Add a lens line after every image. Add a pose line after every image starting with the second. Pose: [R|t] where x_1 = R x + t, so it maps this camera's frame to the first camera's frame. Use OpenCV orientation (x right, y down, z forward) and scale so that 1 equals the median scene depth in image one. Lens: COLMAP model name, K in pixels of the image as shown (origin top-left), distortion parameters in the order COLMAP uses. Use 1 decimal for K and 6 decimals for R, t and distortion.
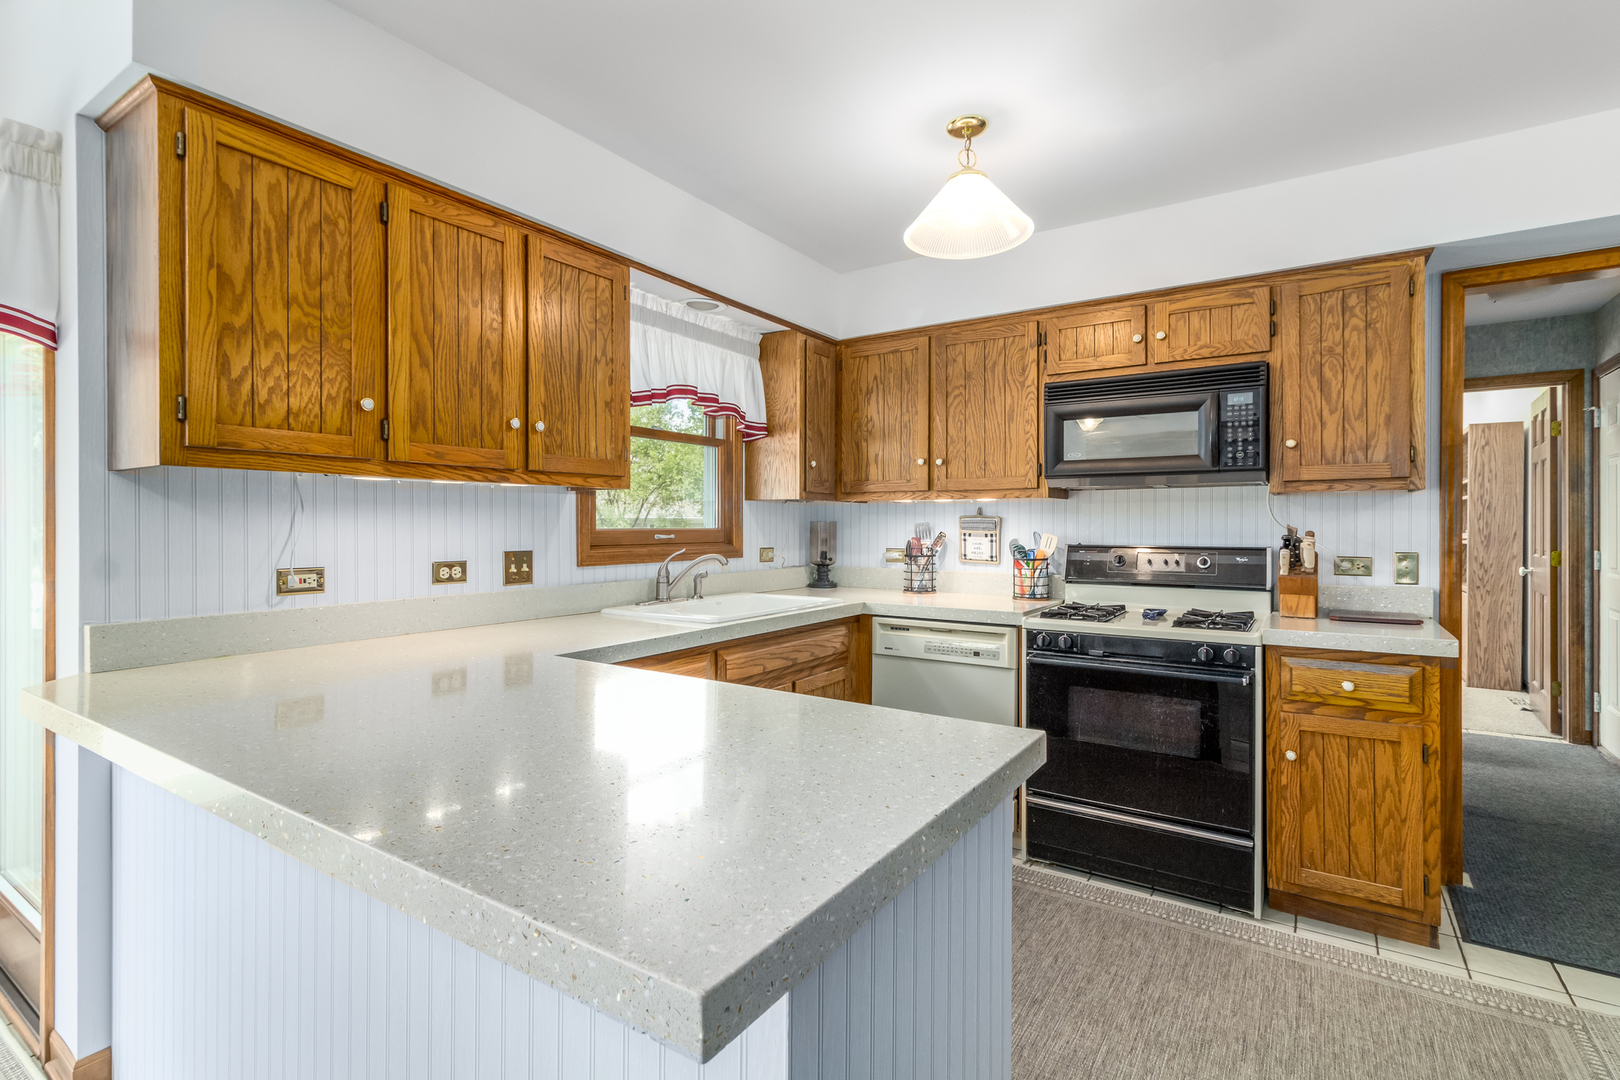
lens RADIAL K [[759.1, 0, 816.5], [0, 759.1, 526.7], [0, 0, 1]] dist [0.001957, 0.000693]
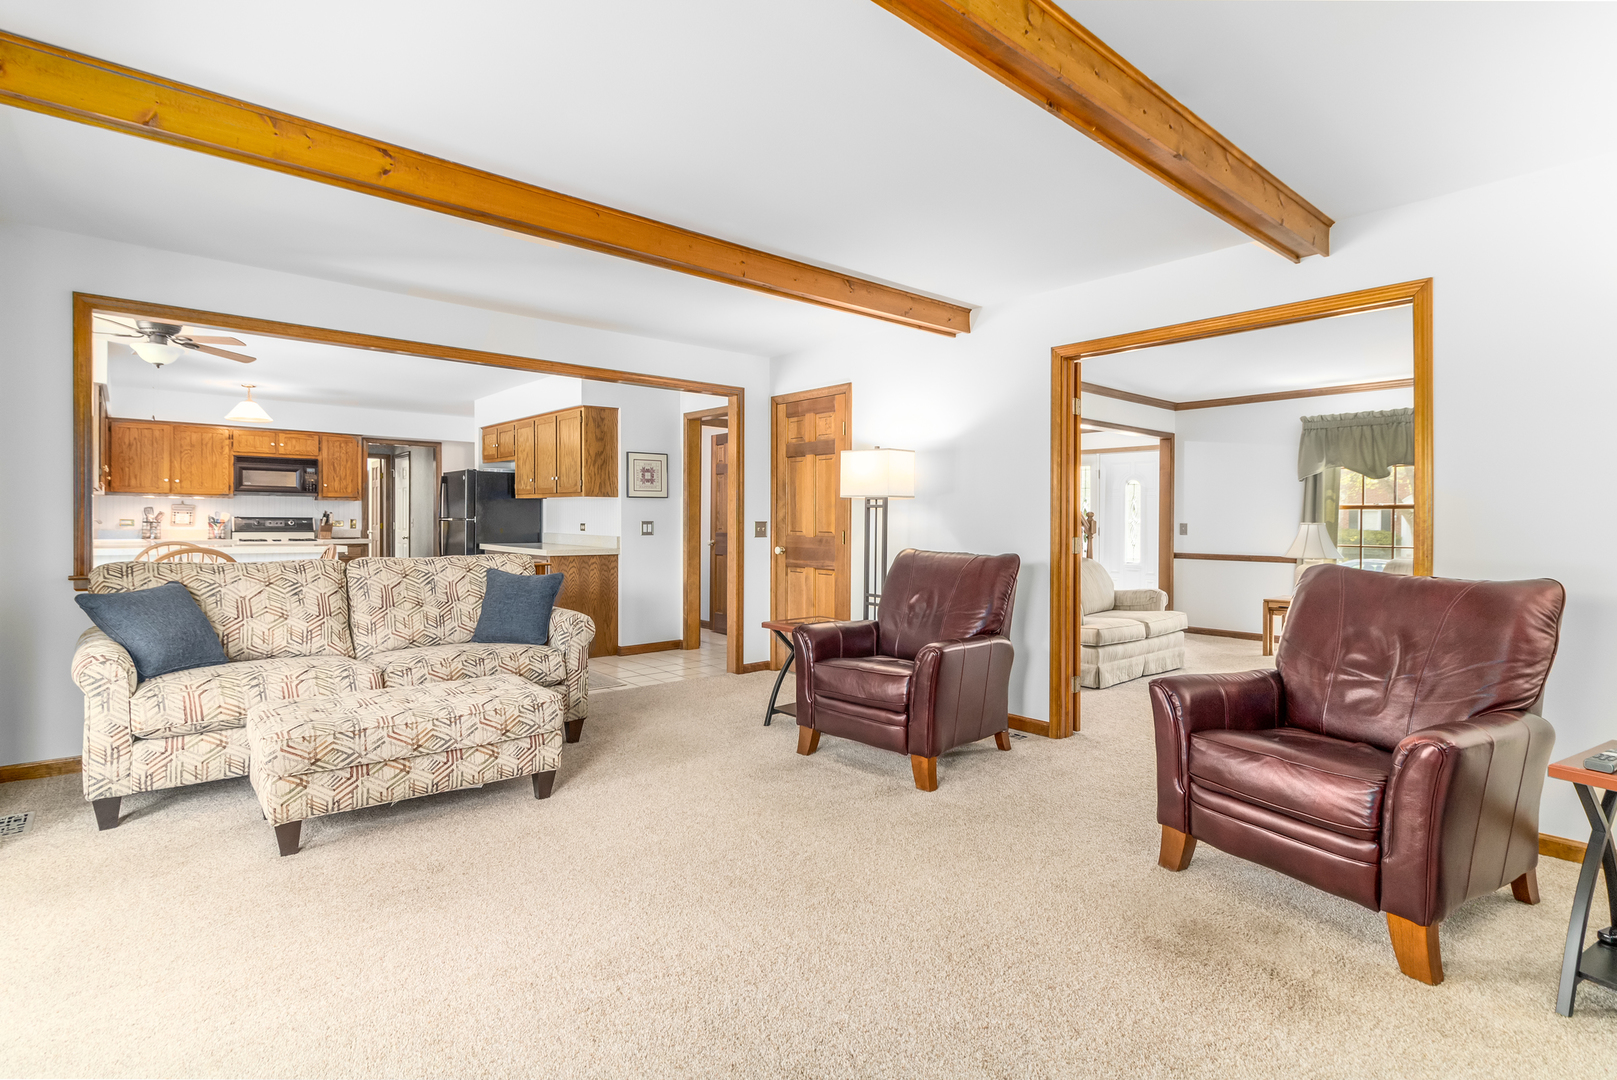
lens RADIAL K [[794.6, 0, 812.7], [0, 794.6, 528.3], [0, 0, 1]] dist [-0.001682, -0.000162]
pose [[0.270162, -0.005927, 0.962797, -1.992169], [-0.005266, 0.999957, 0.007634, 0.036895], [-0.962800, -0.007133, 0.270120, -1.844510]]
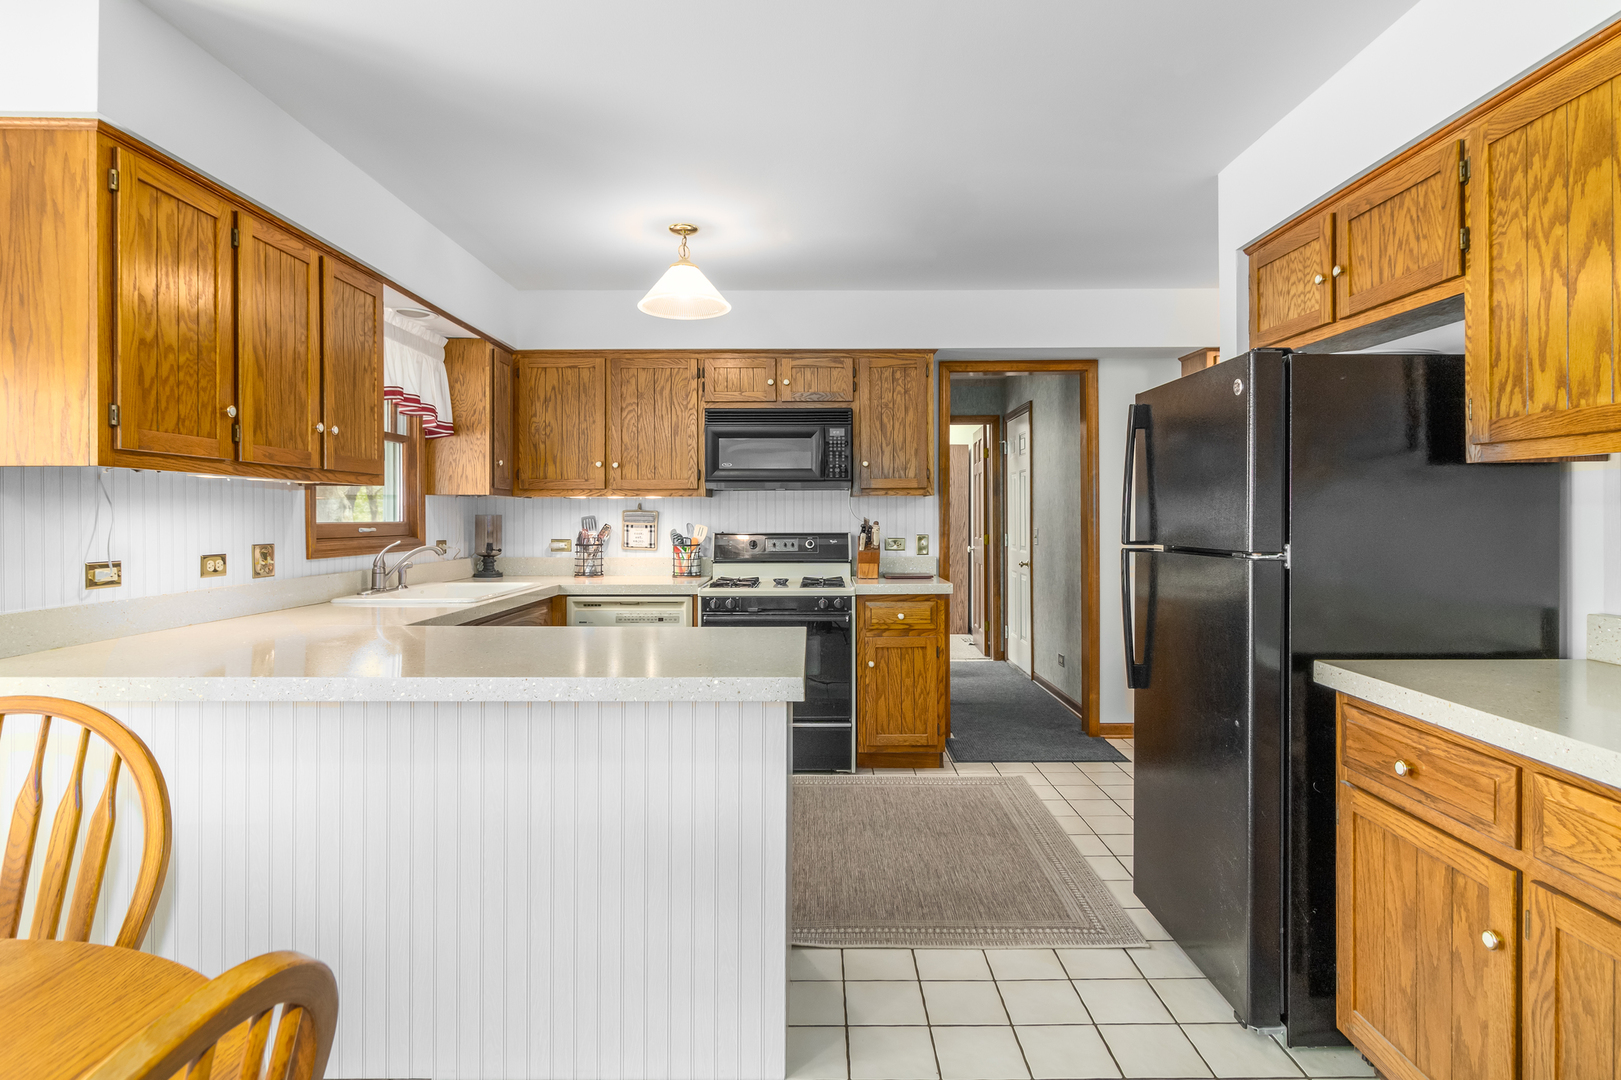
lens RADIAL K [[846.6, 0, 816.8], [0, 846.6, 516.8], [0, 0, 1]] dist [0.000120, -0.000185]
pose [[0.835019, -0.001664, 0.550219, -0.368270], [0.003757, 0.999989, -0.002676, 0.000679], [-0.550209, 0.004301, 0.835016, -0.341423]]
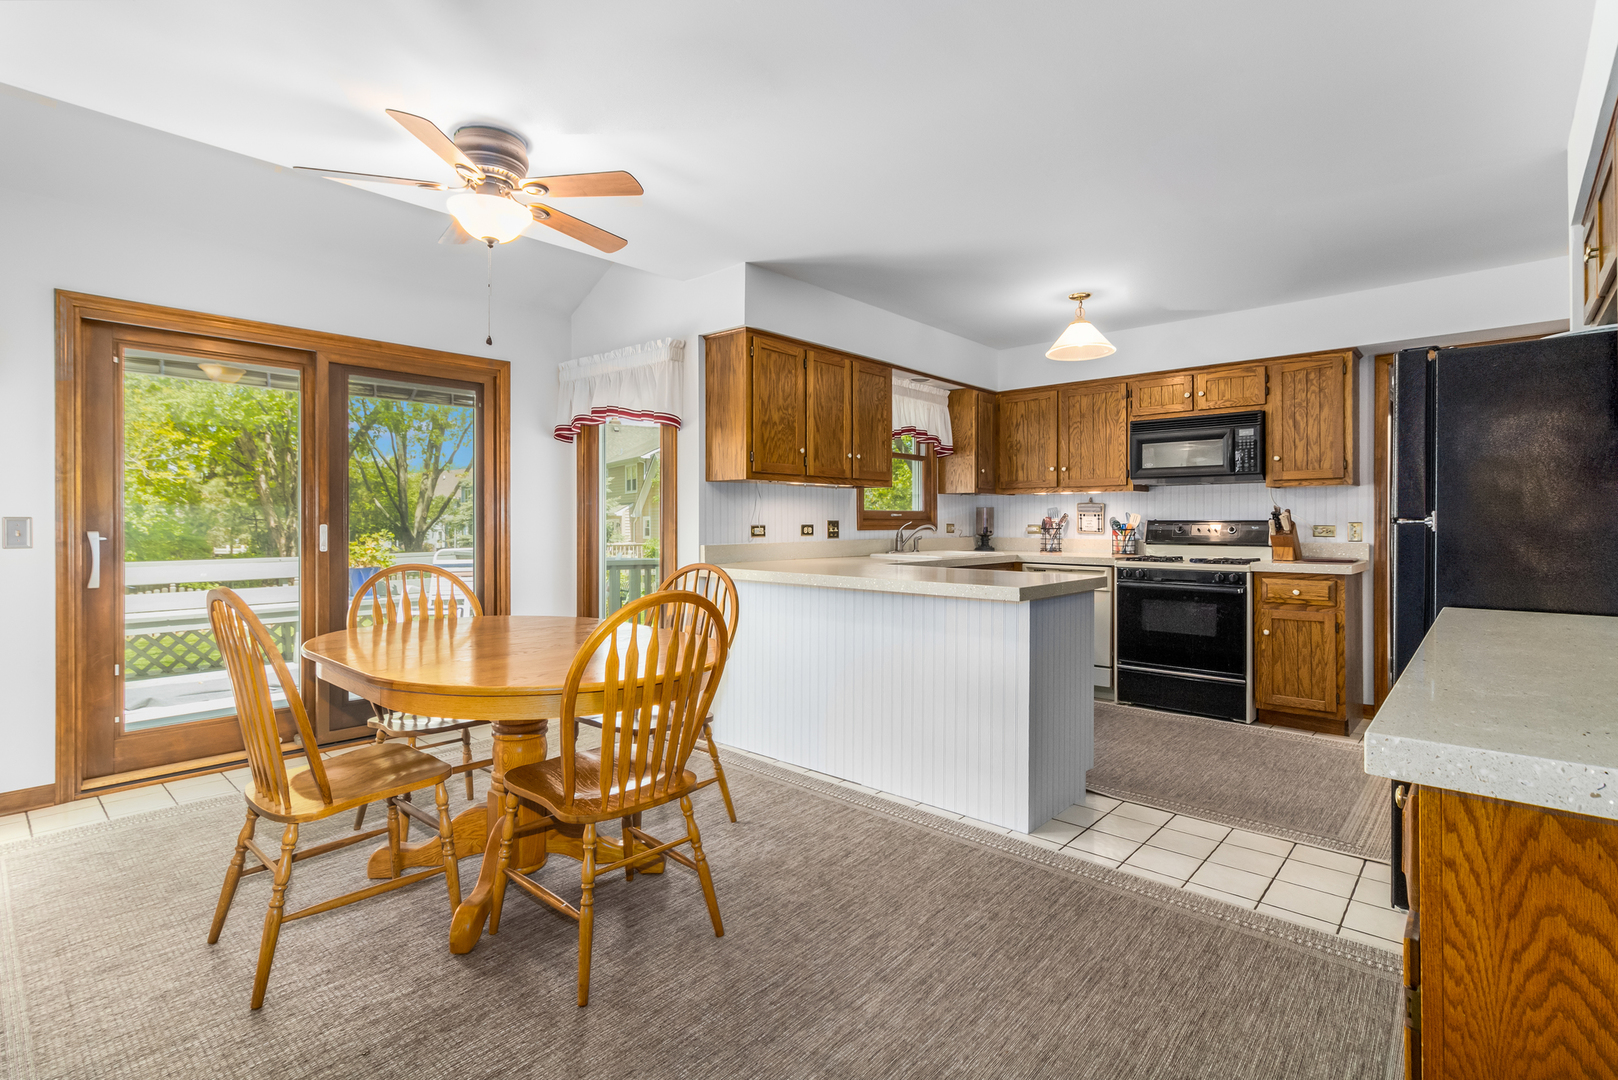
lens RADIAL K [[760.6, 0, 816.9], [0, 760.6, 522.8], [0, 0, 1]] dist [-0.000166, 0.000075]
pose [[0.988964, 0.000232, -0.148153, -0.141554], [-0.000395, 0.999999, -0.001072, 0.036531], [0.148153, 0.001119, 0.988964, -0.809656]]
